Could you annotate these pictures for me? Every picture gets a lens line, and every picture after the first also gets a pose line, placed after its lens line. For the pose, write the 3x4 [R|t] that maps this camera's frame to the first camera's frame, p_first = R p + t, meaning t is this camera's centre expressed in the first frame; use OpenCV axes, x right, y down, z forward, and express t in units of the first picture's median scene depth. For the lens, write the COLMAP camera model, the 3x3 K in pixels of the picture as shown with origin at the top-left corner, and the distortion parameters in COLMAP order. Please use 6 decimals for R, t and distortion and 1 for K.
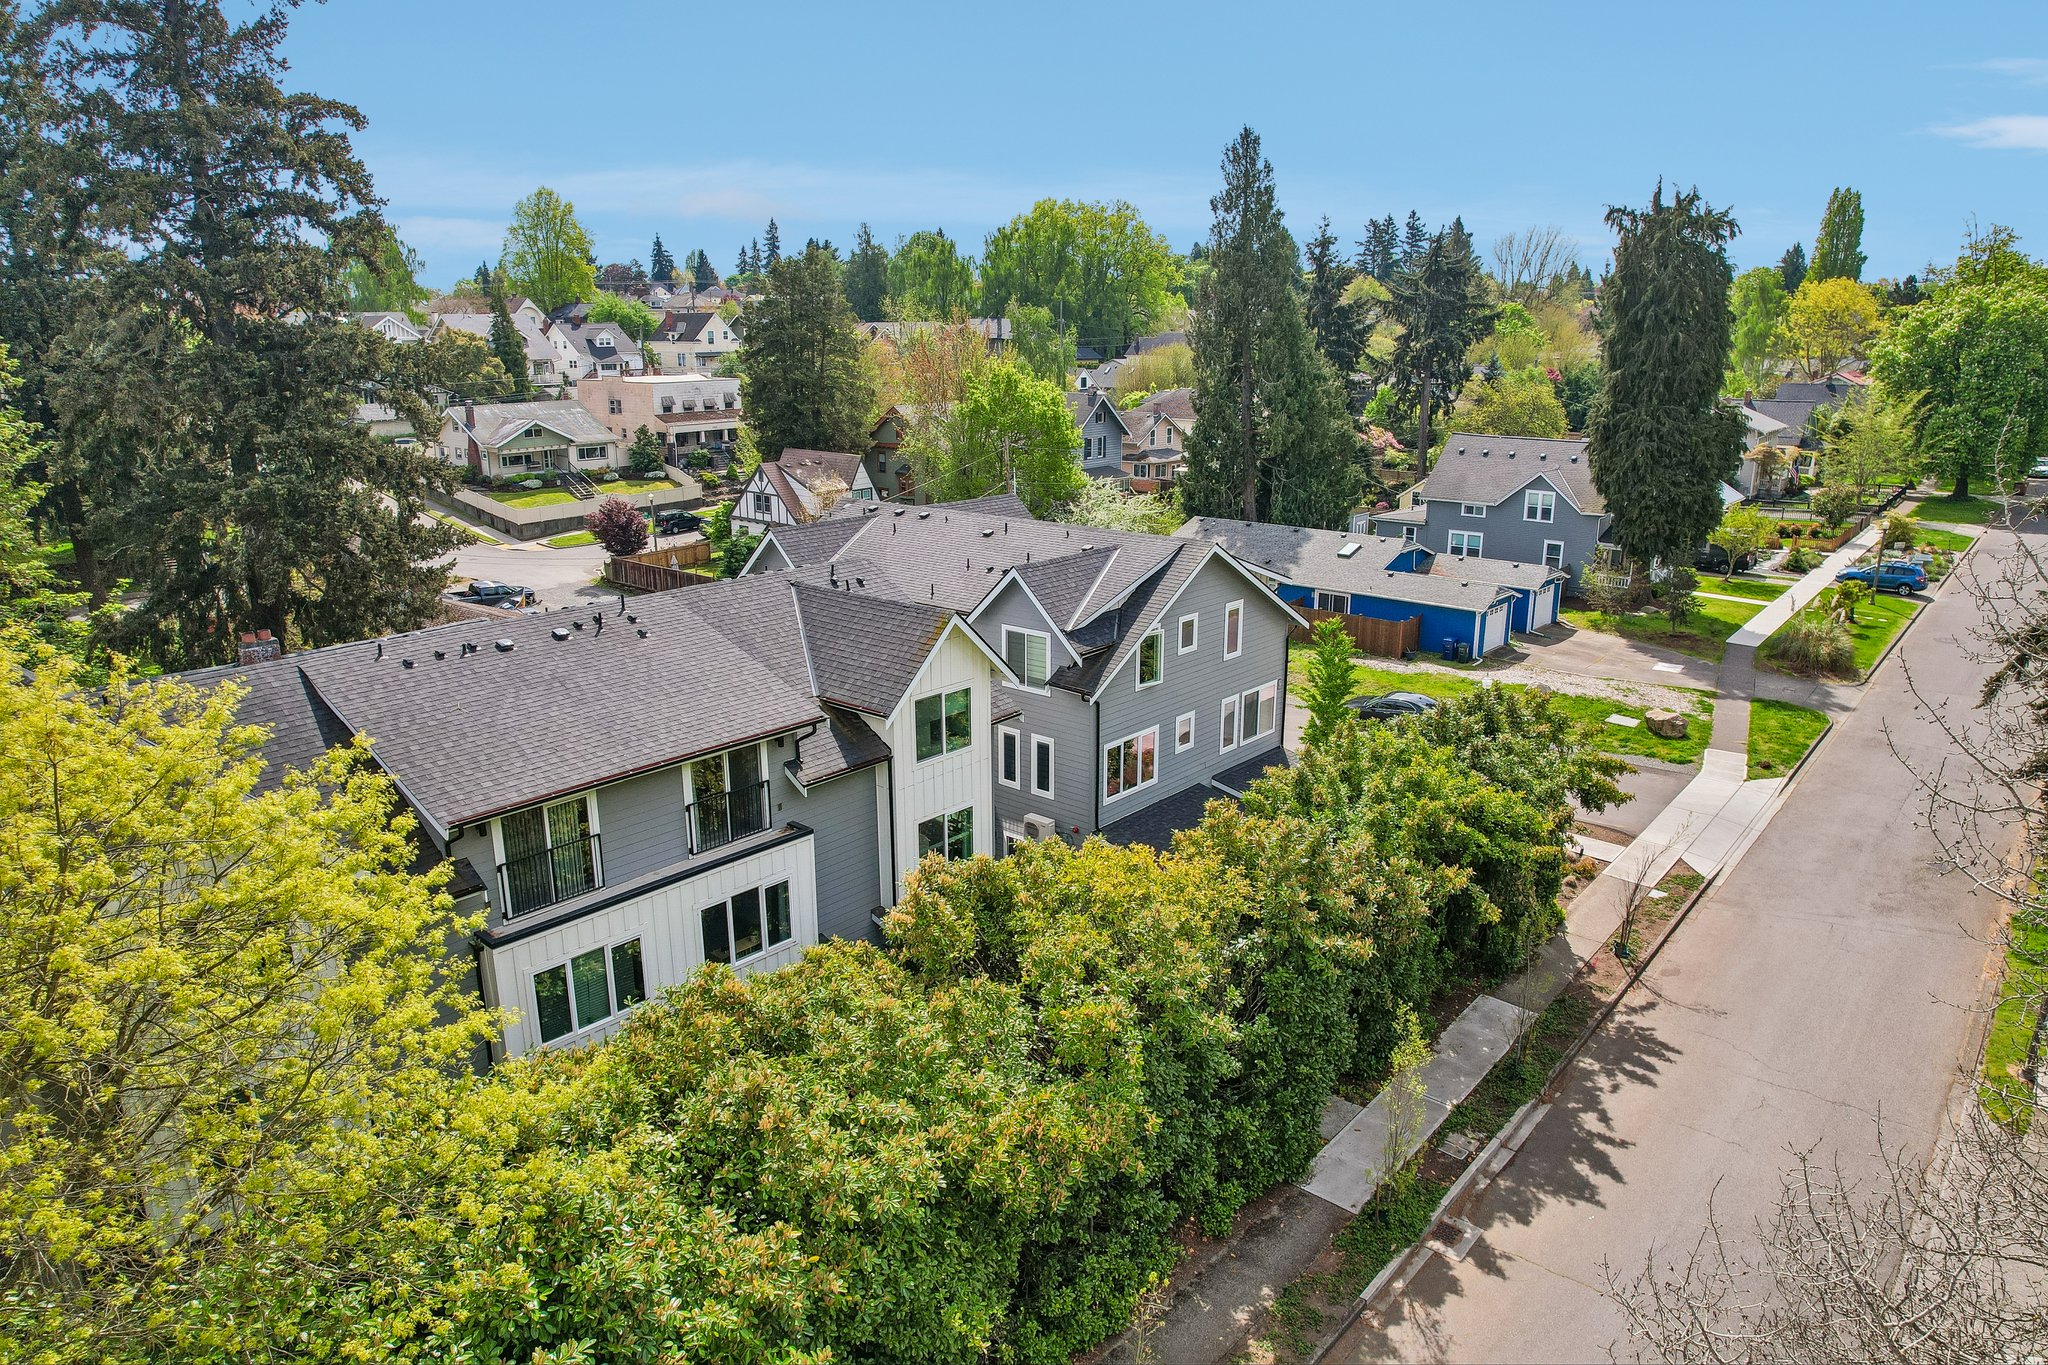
lens RADIAL K [[1312.8, 0, 1026.3], [0, 1312.8, 694.2], [0, 0, 1]] dist [-0.071772, 0.062835]
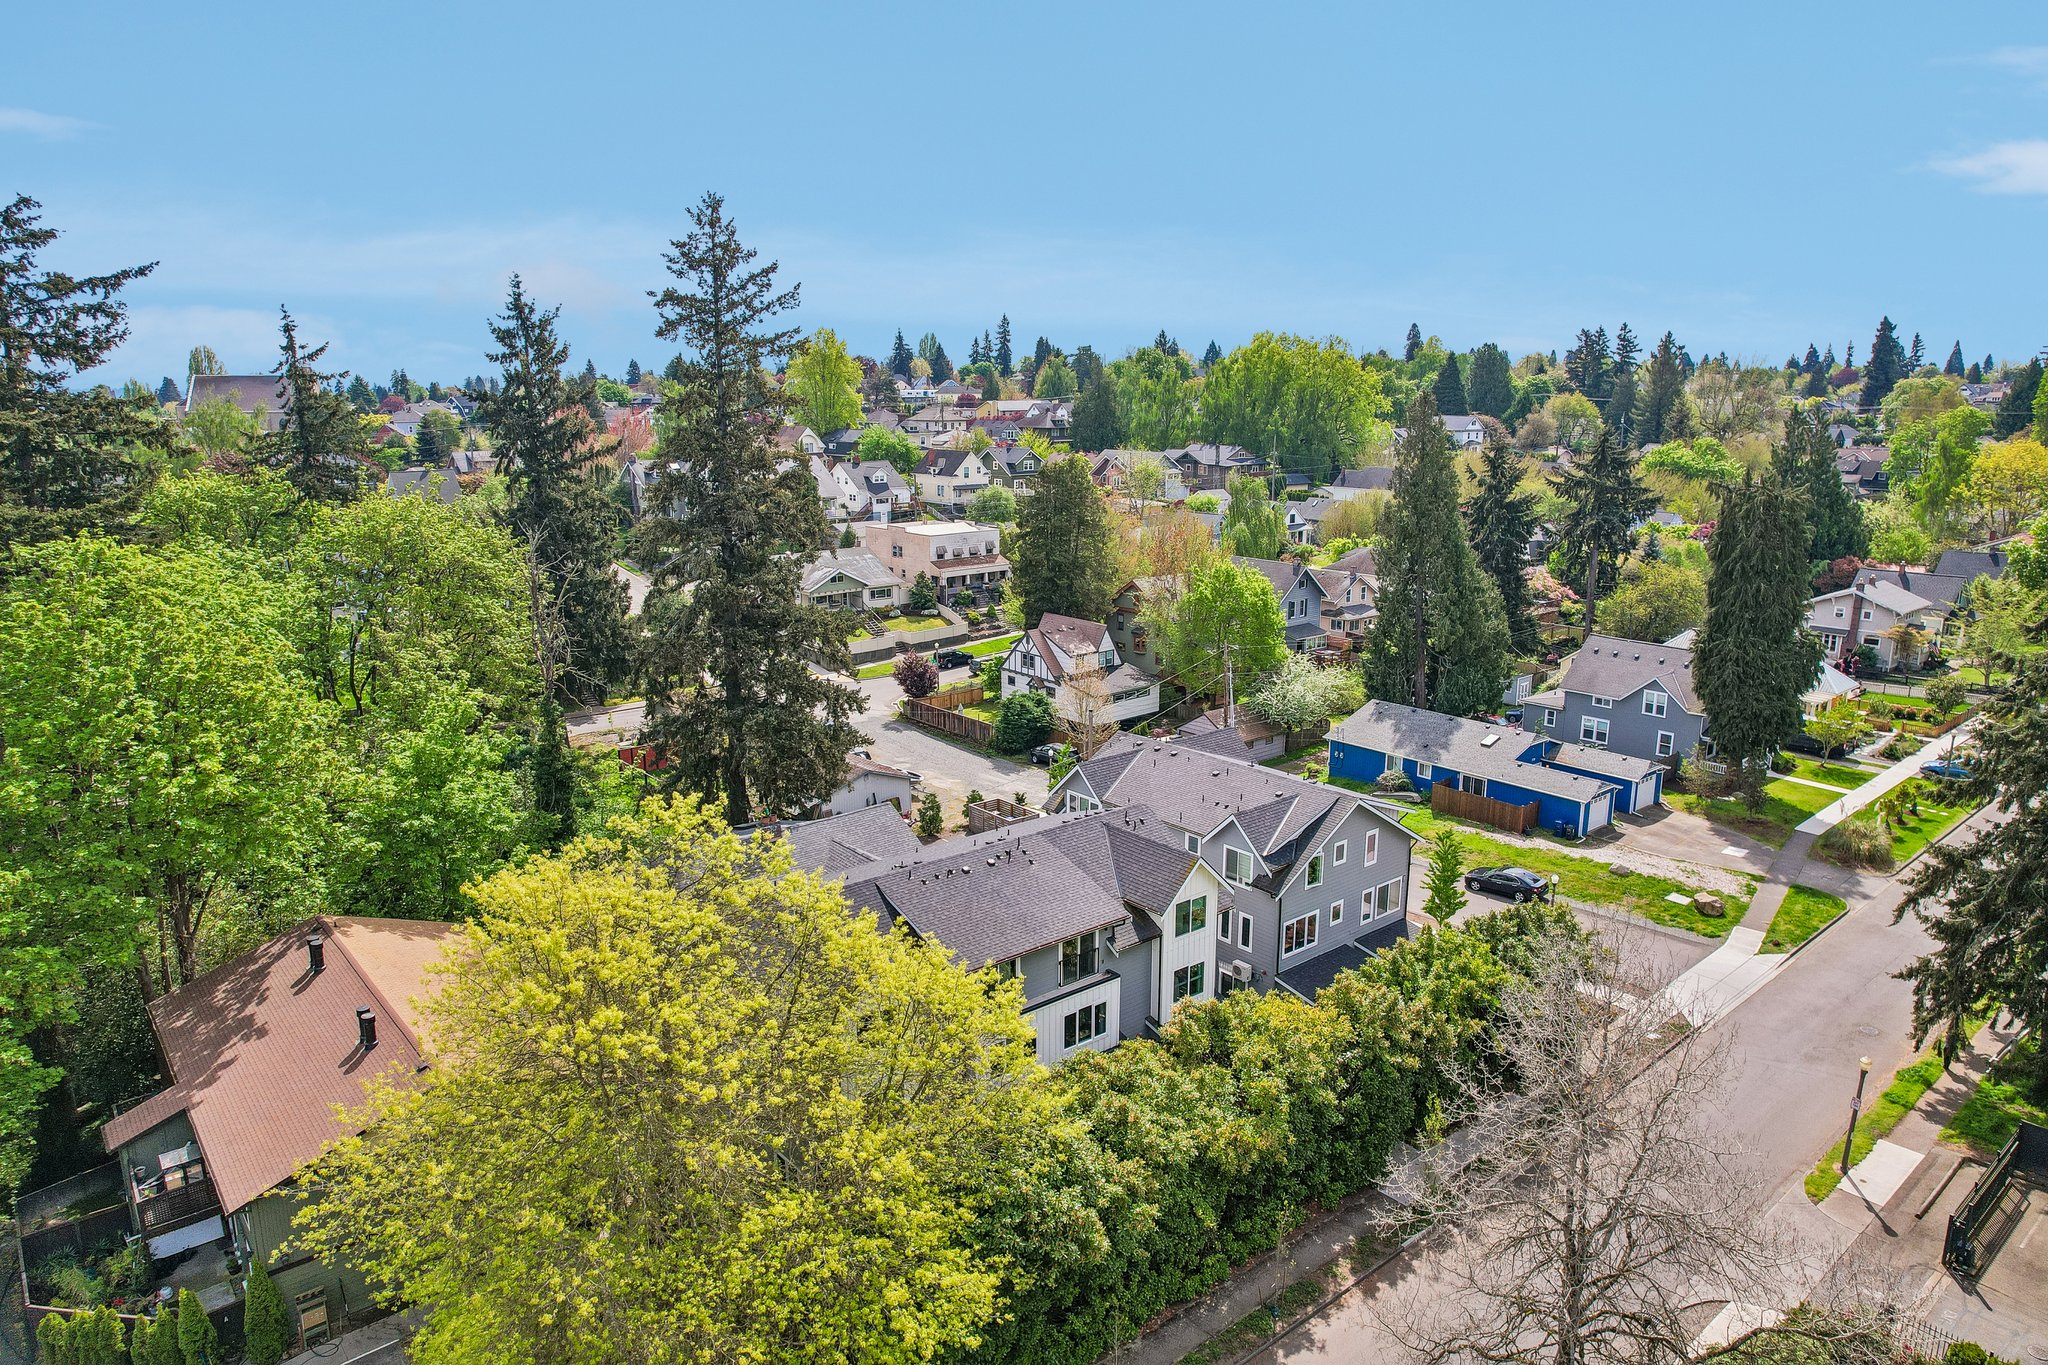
lens RADIAL K [[1312.8, 0, 1026.3], [0, 1312.8, 694.2], [0, 0, 1]] dist [-0.071772, 0.062835]
pose [[0.987437, 0.037134, -0.153585, -0.013585], [-0.043836, 0.998218, -0.040480, -0.122172], [0.151809, 0.046704, 0.987306, -0.499932]]
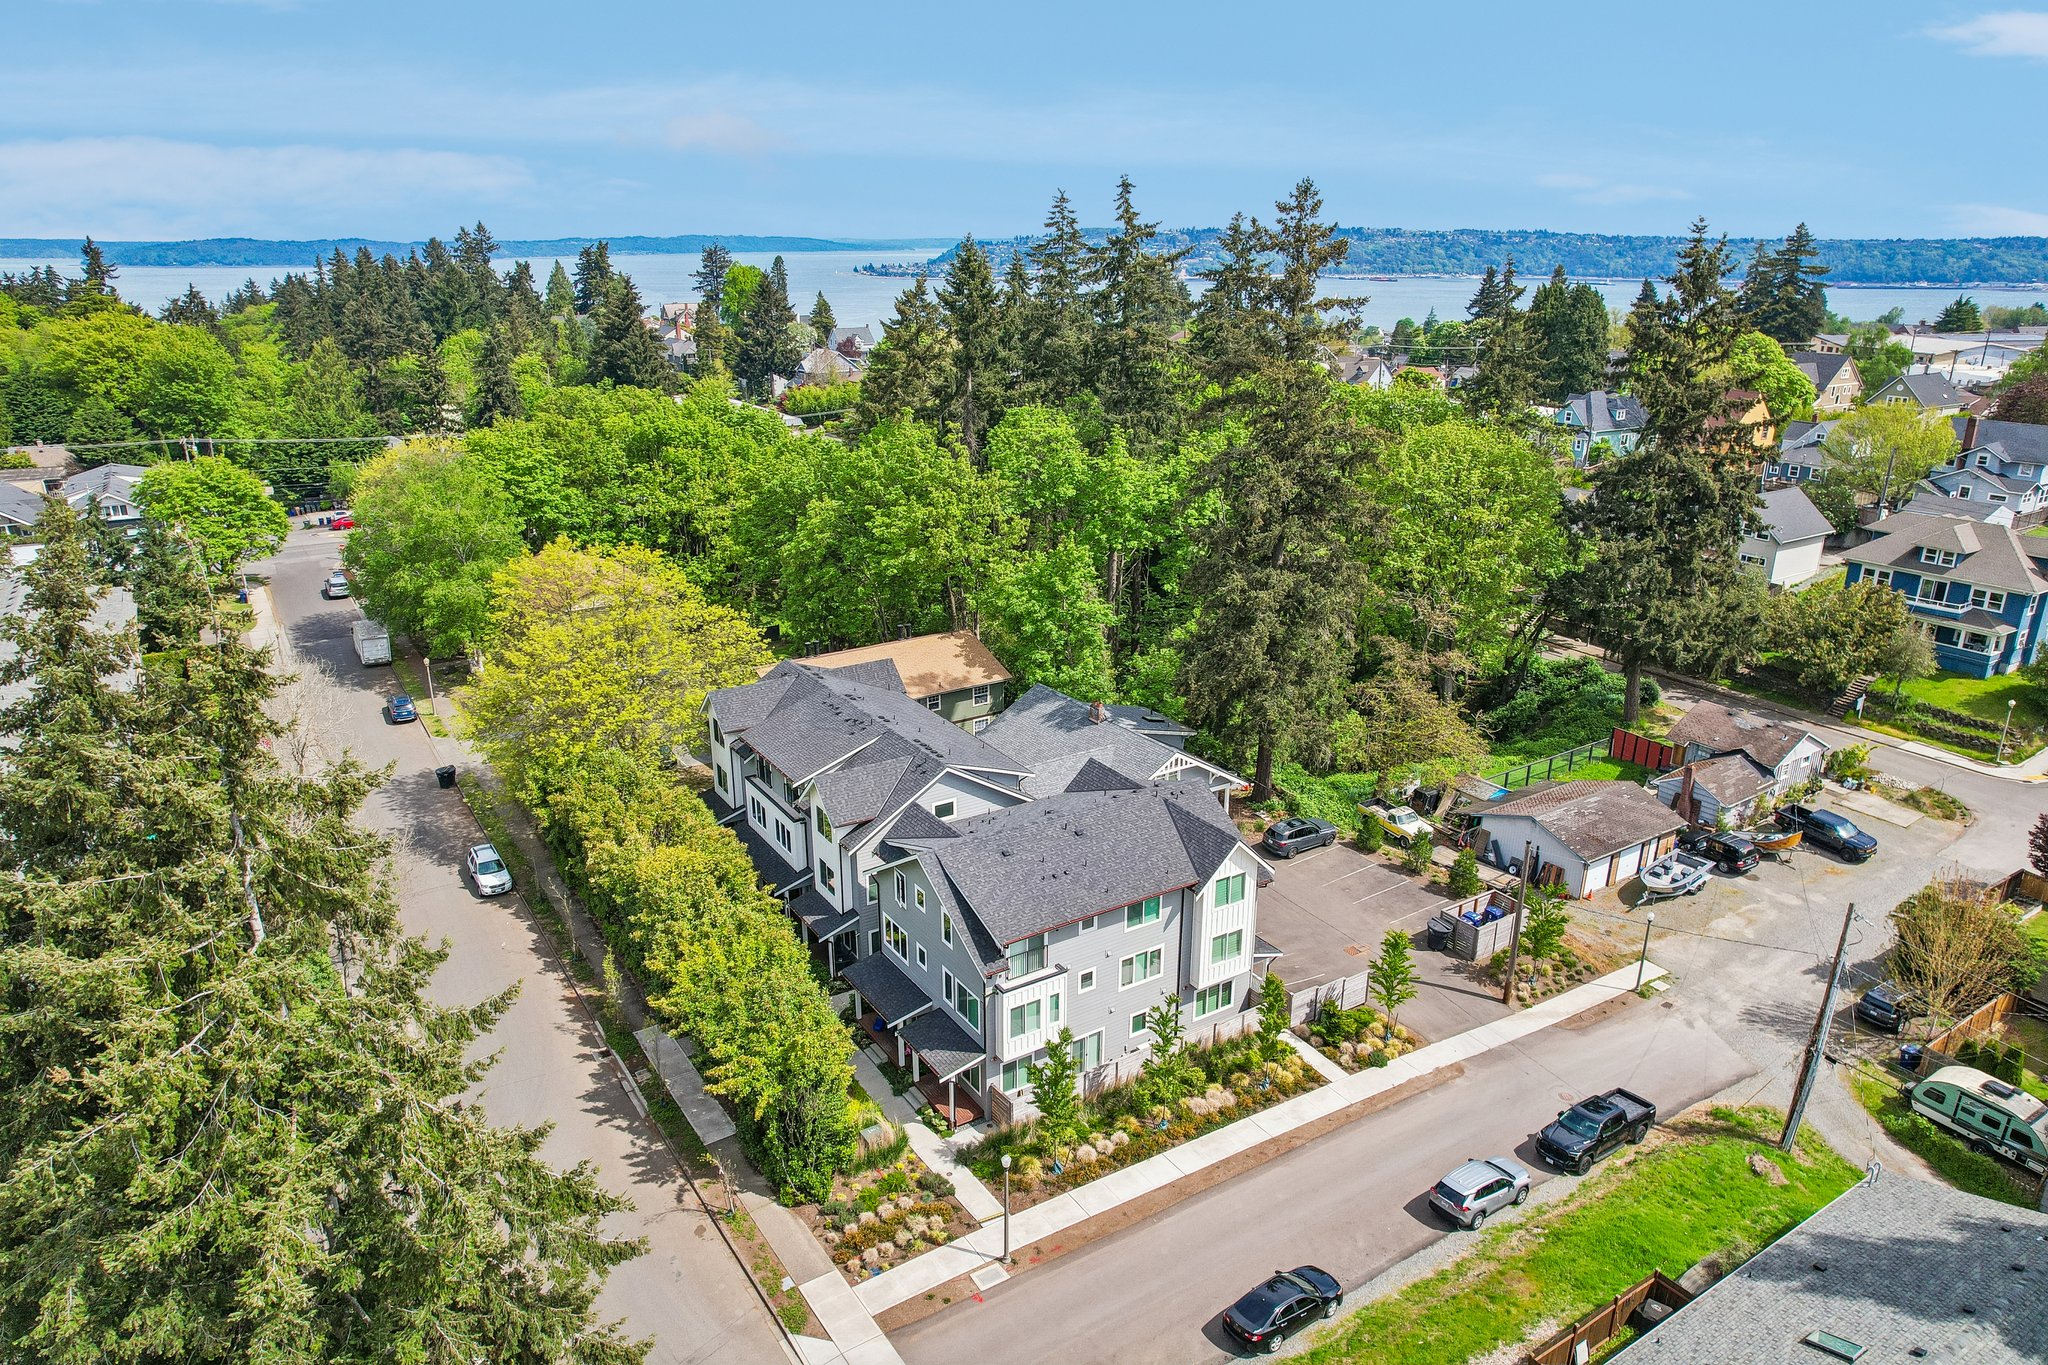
lens RADIAL K [[1312.8, 0, 1026.3], [0, 1312.8, 694.2], [0, 0, 1]] dist [-0.071772, 0.062835]
pose [[-0.282583, 0.320563, -0.904094, 1.082900], [-0.261561, 0.881043, 0.394144, -0.693502], [0.922894, 0.347854, -0.165121, 0.985793]]
